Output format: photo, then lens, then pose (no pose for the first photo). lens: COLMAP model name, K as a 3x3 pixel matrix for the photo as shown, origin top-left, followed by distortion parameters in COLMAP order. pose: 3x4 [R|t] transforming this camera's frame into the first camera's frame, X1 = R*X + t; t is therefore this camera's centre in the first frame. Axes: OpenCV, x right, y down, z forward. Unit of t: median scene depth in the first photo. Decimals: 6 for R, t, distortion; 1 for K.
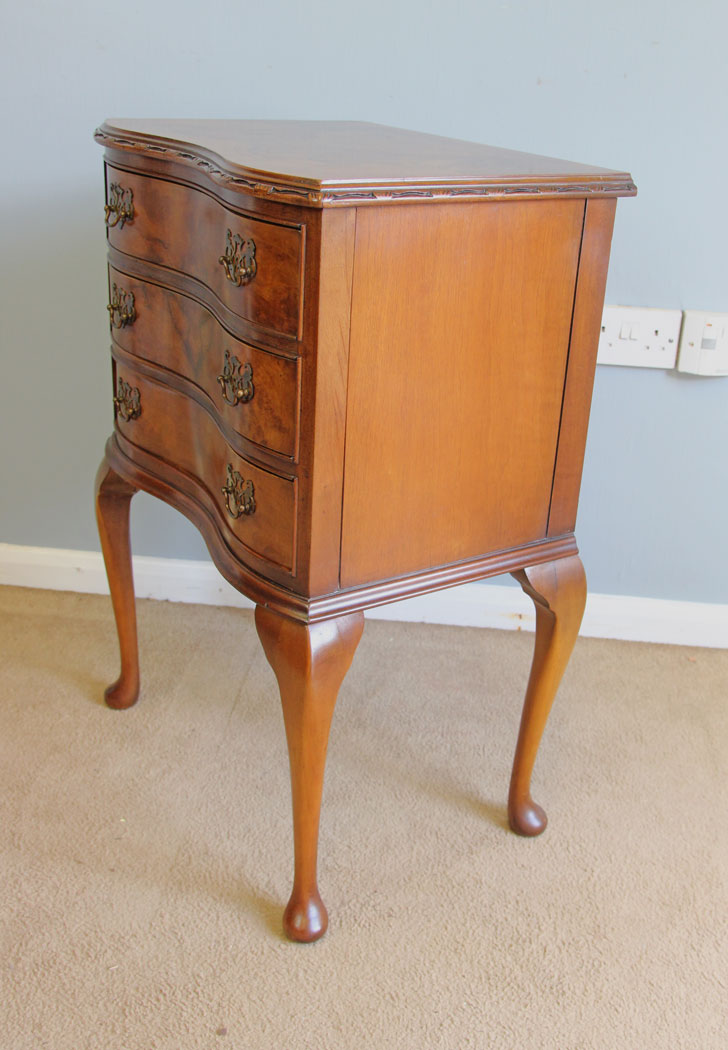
lens RADIAL K [[1127.6, 0, 367.4], [0, 1127.6, 540.6], [0, 0, 1]] dist [-0.106280, 0.115087]
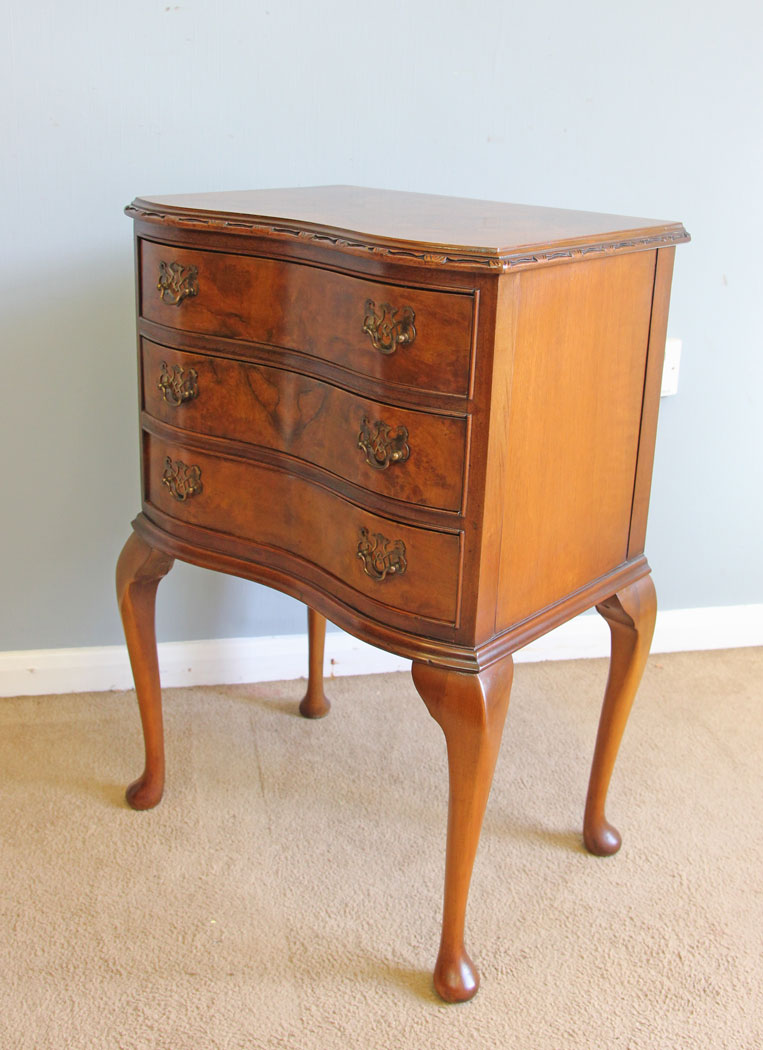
lens RADIAL K [[1185.1, 0, 366.0], [0, 1185.1, 474.7], [0, 0, 1]] dist [-0.105630, 0.127671]
pose [[0.961842, -0.112351, 0.249472, -0.335840], [0.137160, 0.986952, -0.084342, -0.022376], [-0.236741, 0.115341, 0.964702, -0.024492]]
